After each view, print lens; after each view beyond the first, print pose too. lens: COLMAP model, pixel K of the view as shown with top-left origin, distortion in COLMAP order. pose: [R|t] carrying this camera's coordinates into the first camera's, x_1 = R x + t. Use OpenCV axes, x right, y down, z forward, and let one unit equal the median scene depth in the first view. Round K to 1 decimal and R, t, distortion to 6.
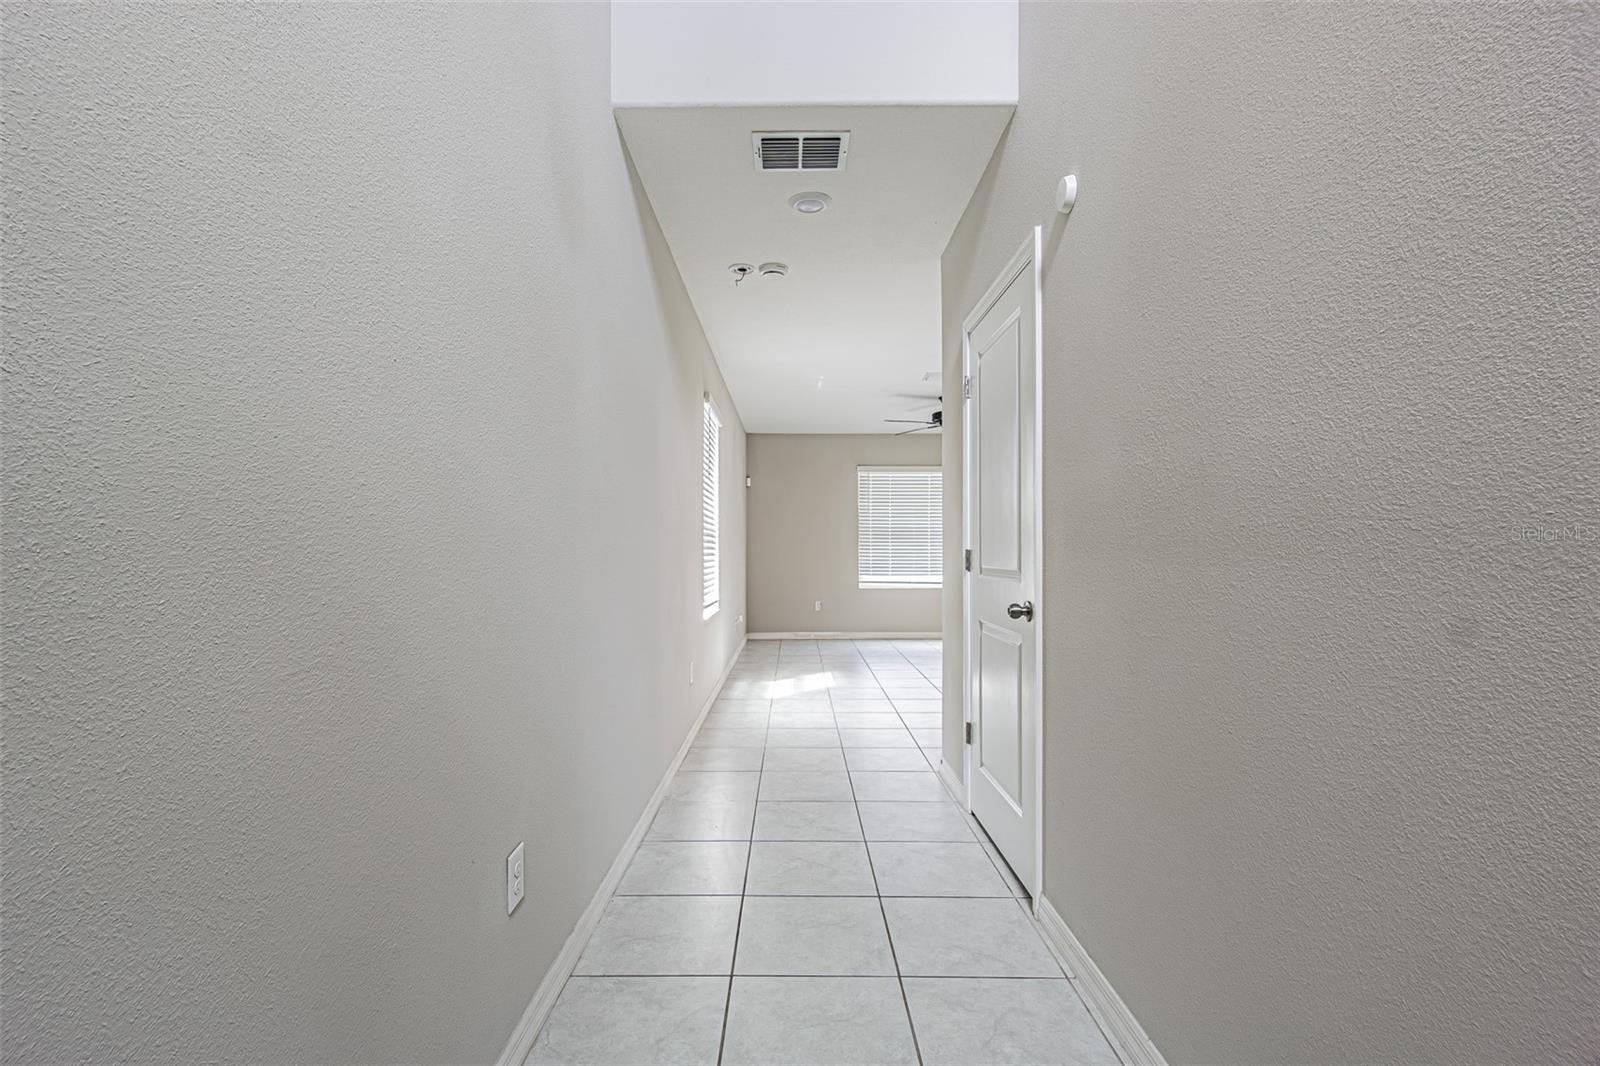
lens RADIAL K [[690.4, 0, 807.5], [0, 690.4, 527.2], [0, 0, 1]] dist [0.000386, 0.000054]
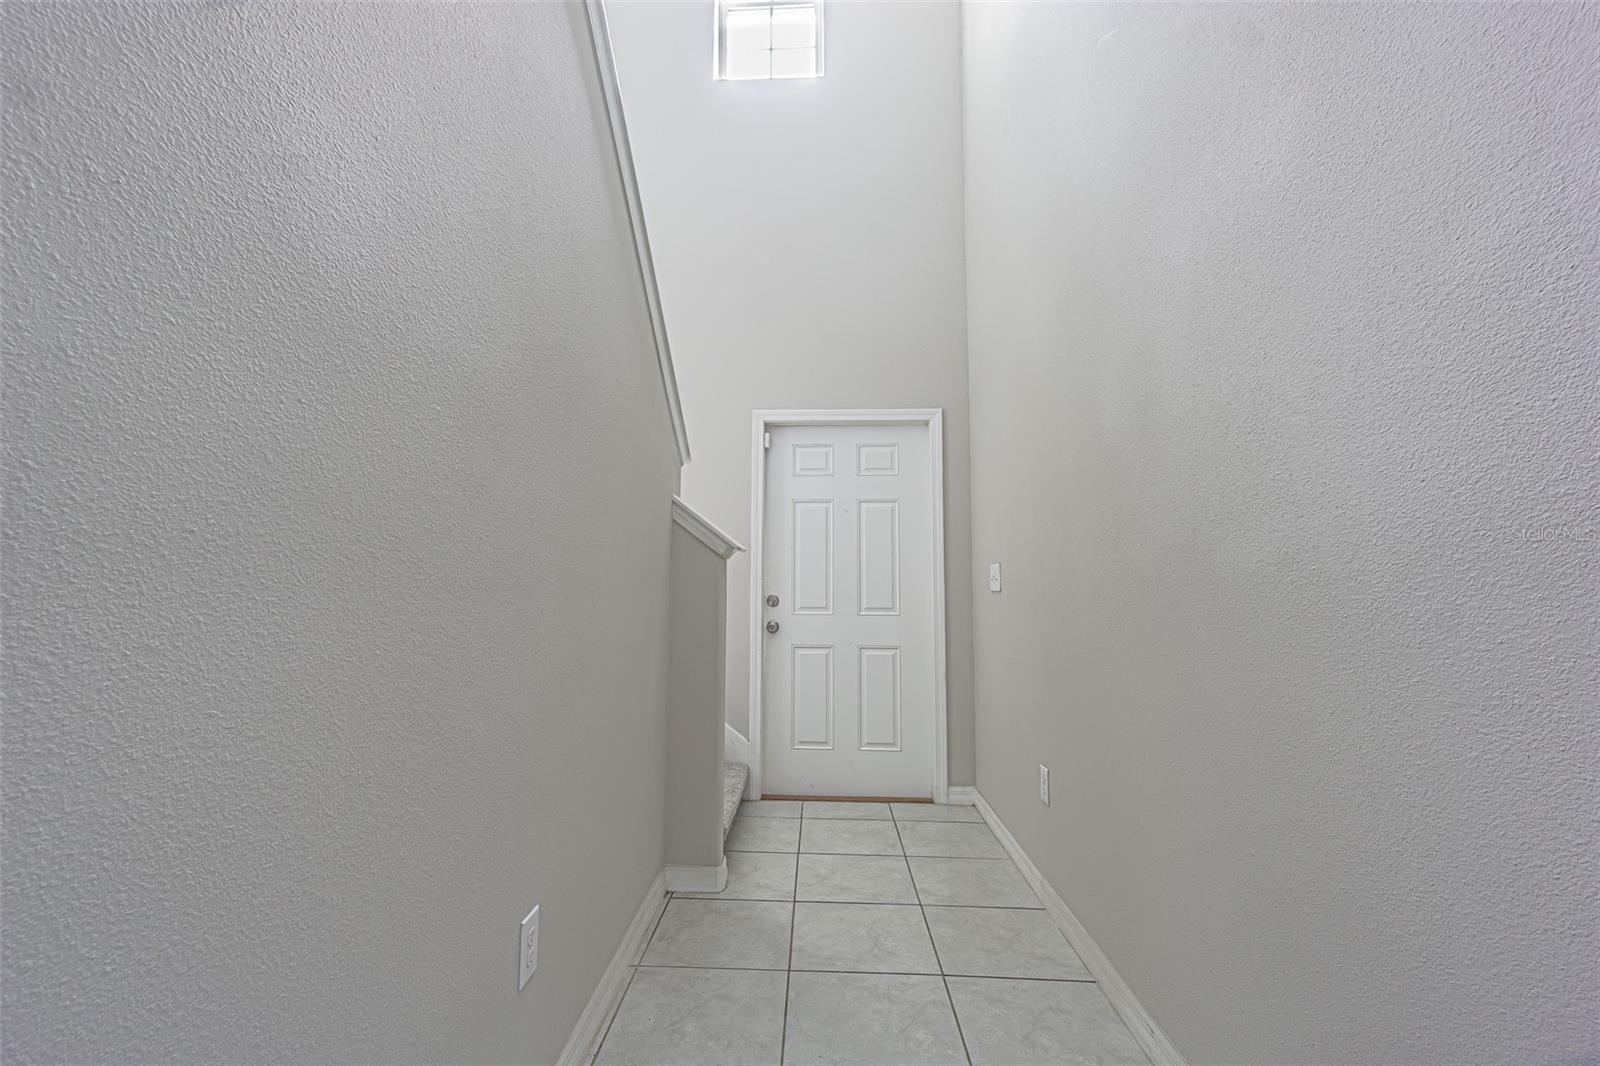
lens RADIAL K [[690.4, 0, 807.5], [0, 690.4, 527.2], [0, 0, 1]] dist [0.000386, 0.000054]
pose [[-0.999584, -0.000876, 0.028823, 0.164153], [-0.004225, 0.993200, -0.116340, 0.066148], [-0.028525, -0.116414, -0.992791, 1.805466]]
